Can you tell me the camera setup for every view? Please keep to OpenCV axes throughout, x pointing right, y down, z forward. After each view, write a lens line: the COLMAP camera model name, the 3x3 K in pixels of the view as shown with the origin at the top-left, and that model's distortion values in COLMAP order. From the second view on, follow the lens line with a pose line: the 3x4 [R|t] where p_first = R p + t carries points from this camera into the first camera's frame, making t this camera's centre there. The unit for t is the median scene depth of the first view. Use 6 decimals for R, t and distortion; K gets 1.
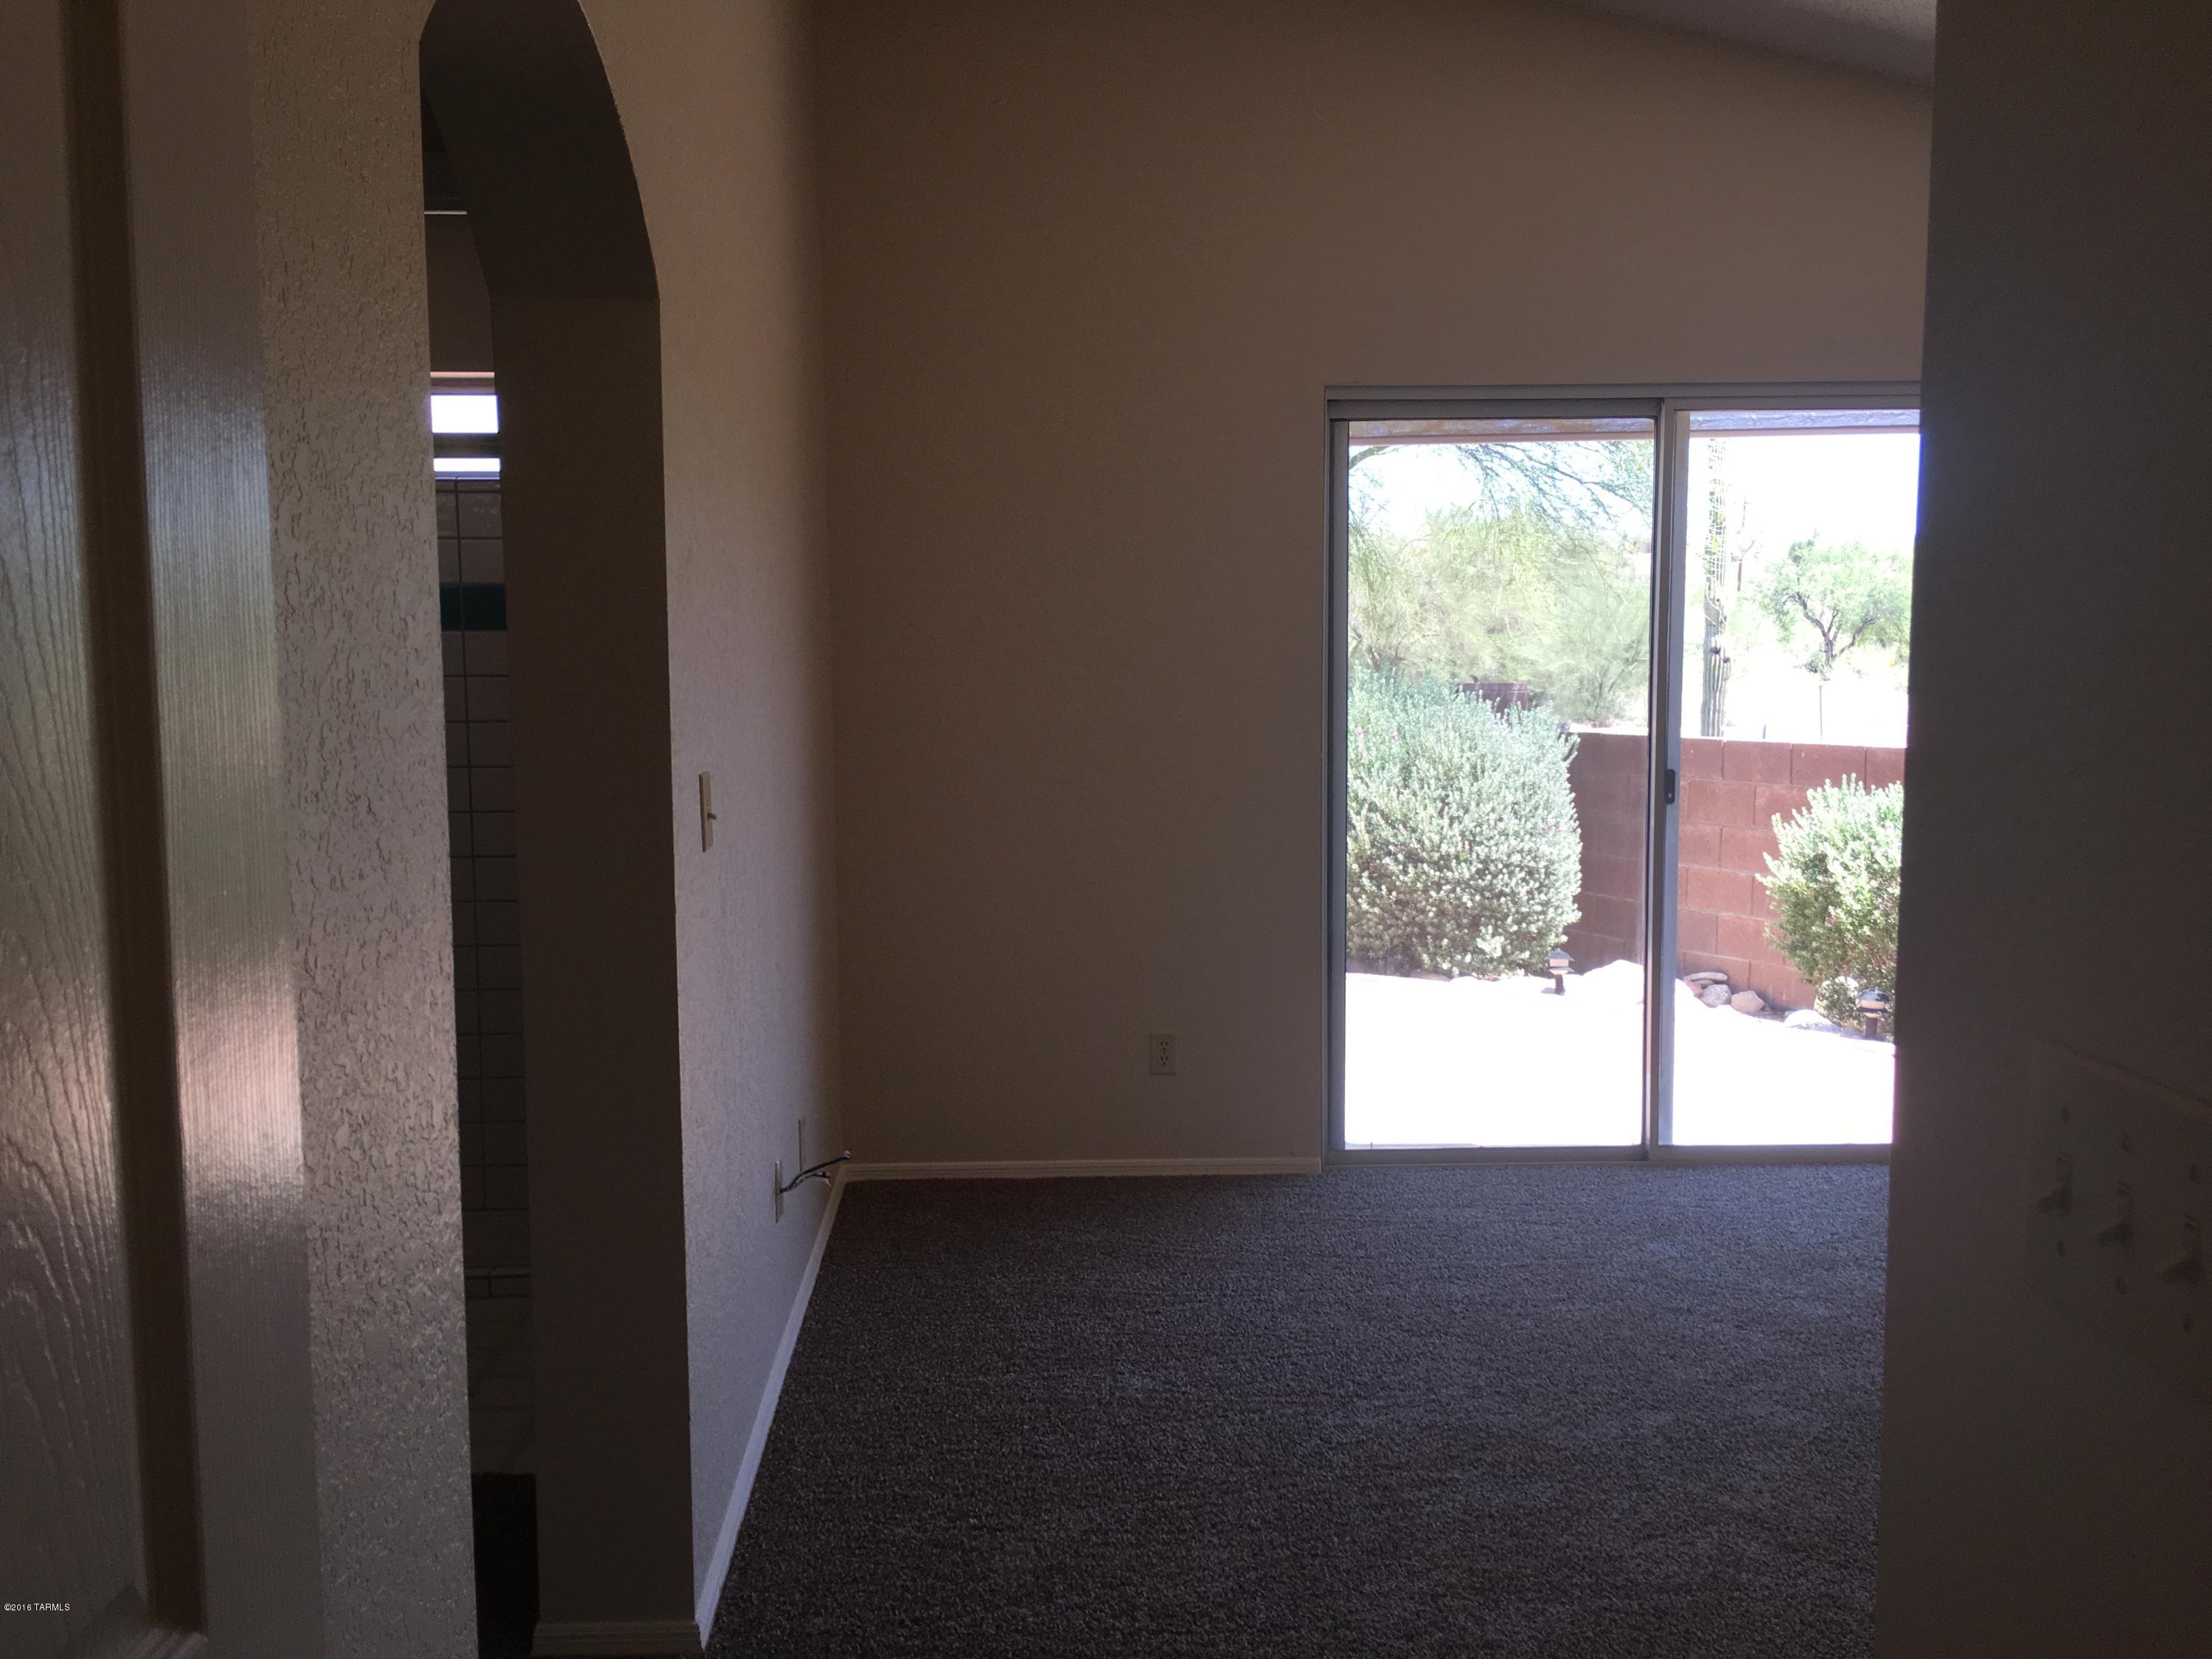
lens RADIAL K [[1881.2, 0, 1104.9], [0, 1881.2, 828.0], [0, 0, 1]] dist [0.070637, -0.091075]
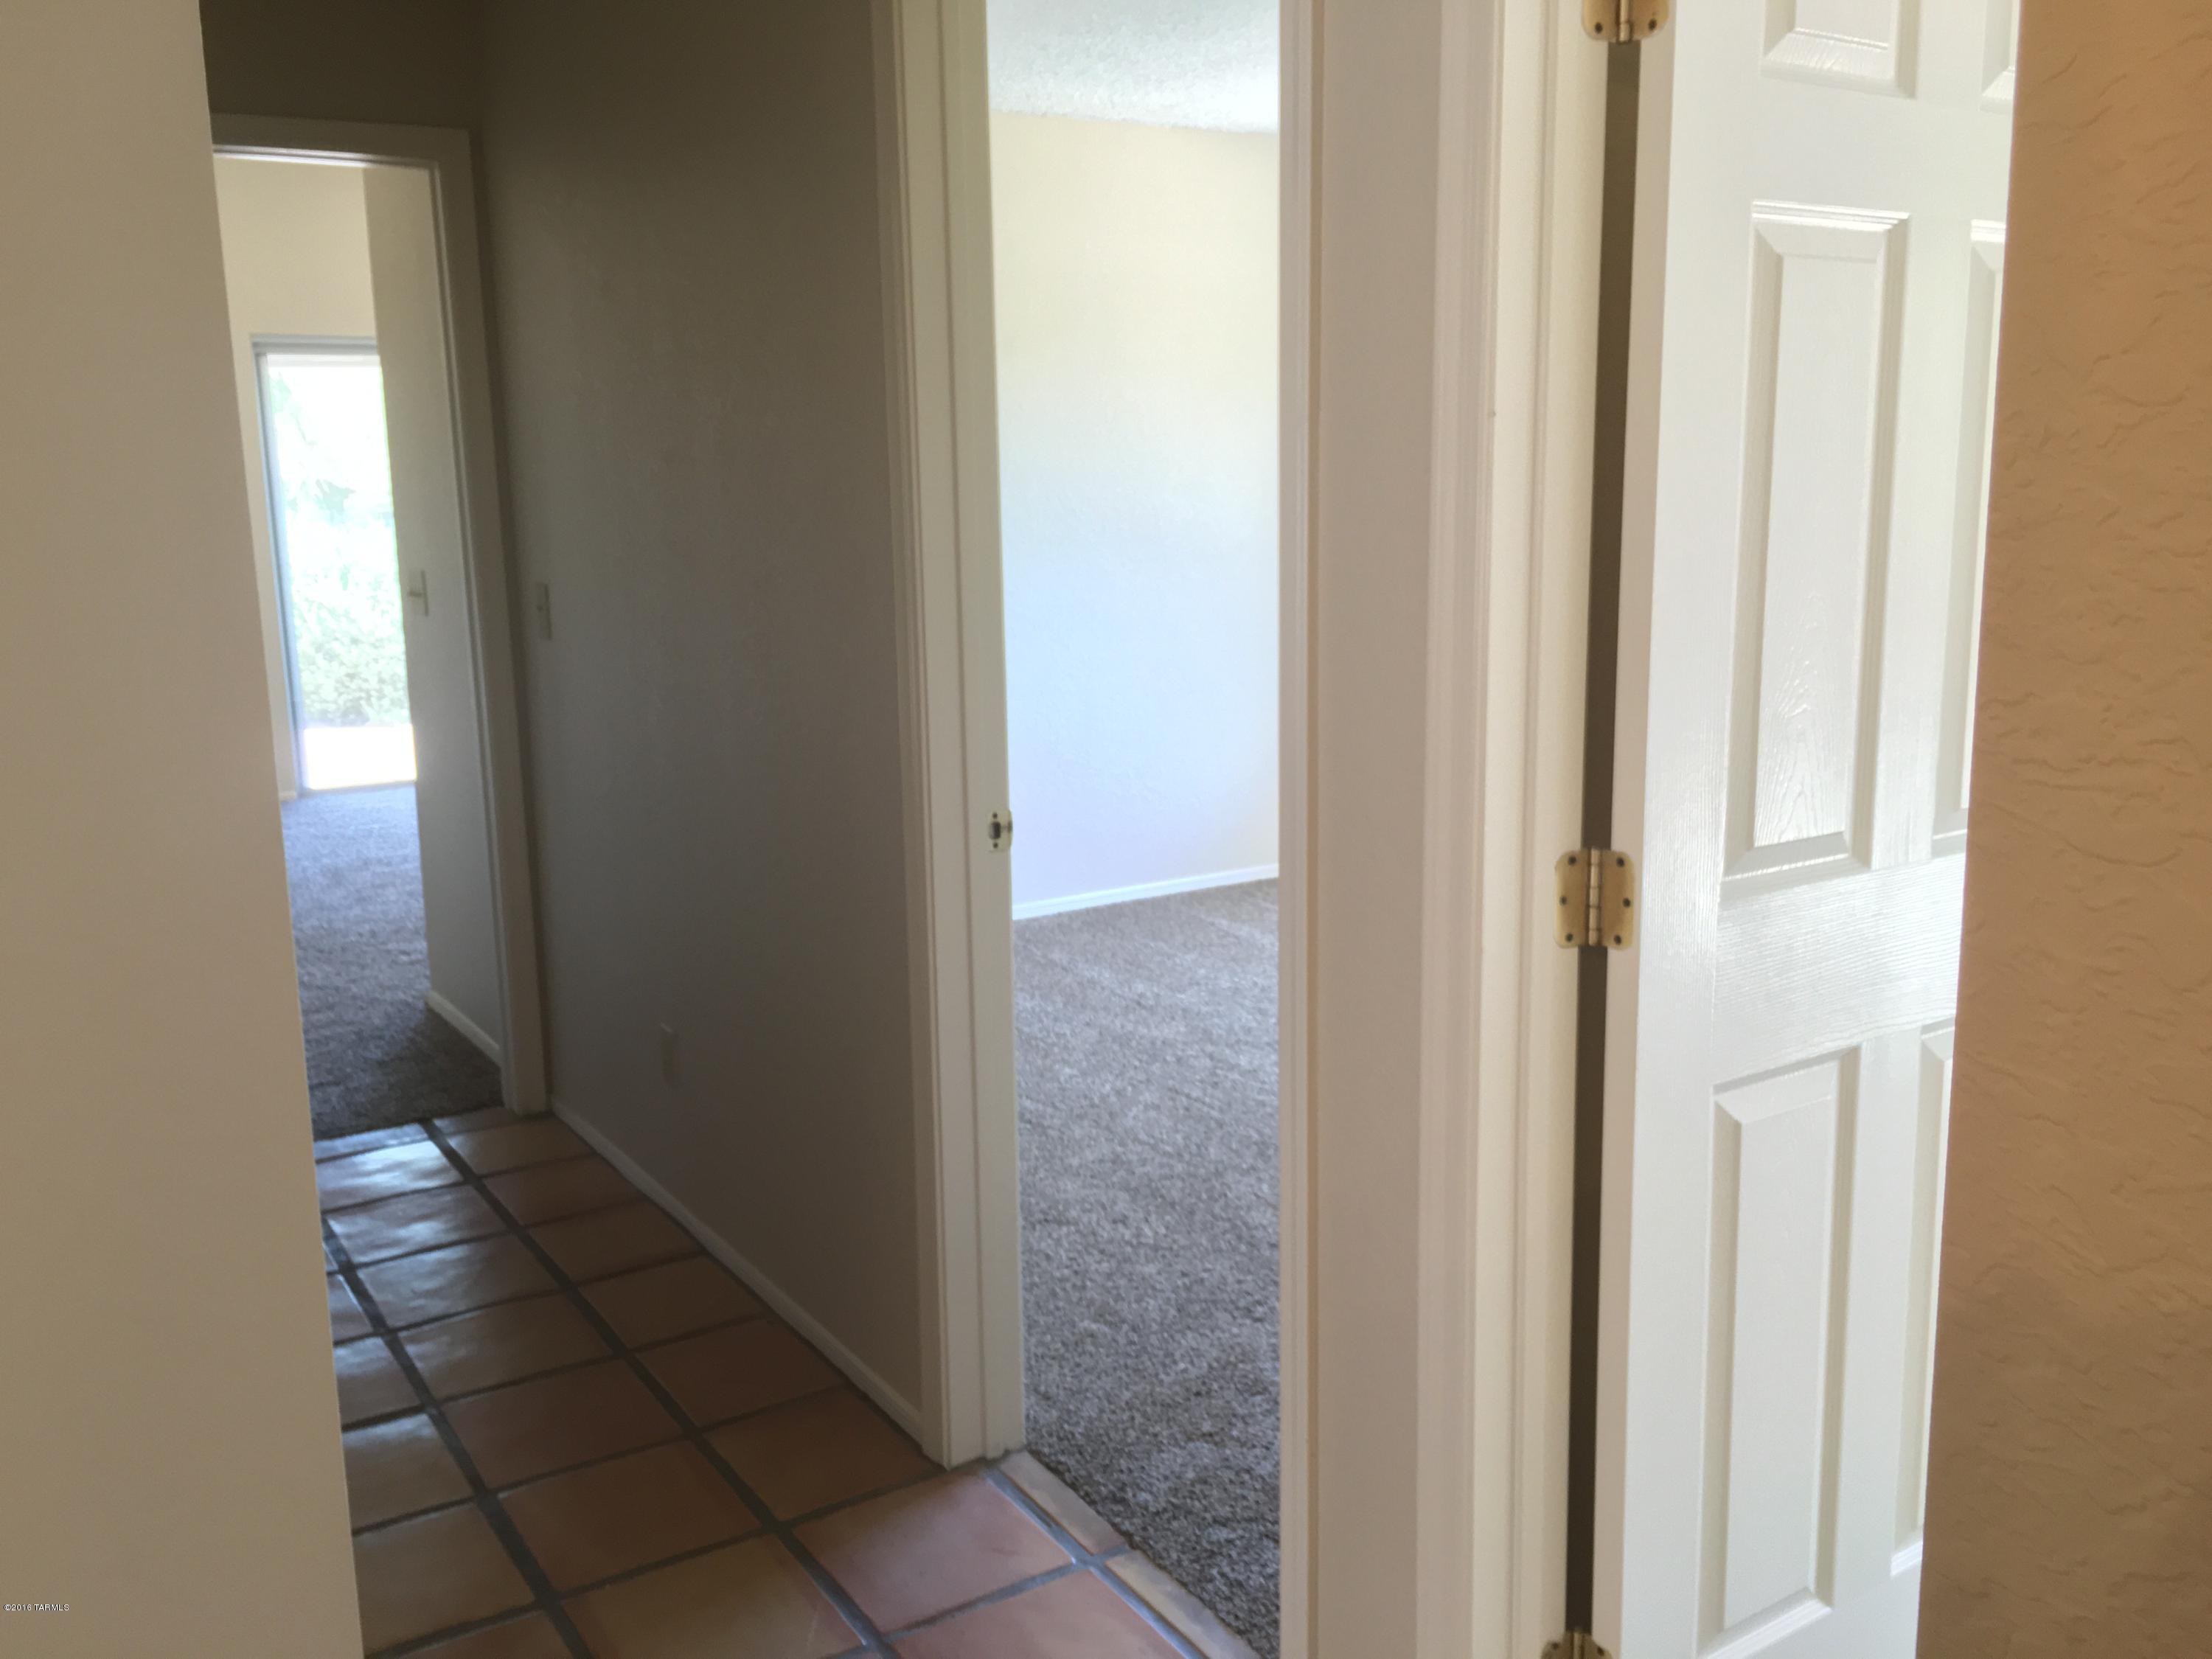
lens RADIAL K [[1881.2, 0, 1106.6], [0, 1881.2, 823.4], [0, 0, 1]] dist [0.070637, -0.091075]
pose [[0.867105, -0.094576, 0.489064, -0.051392], [0.056394, 0.994137, 0.092262, 0.050862], [-0.494923, -0.052420, 0.867354, -0.480069]]
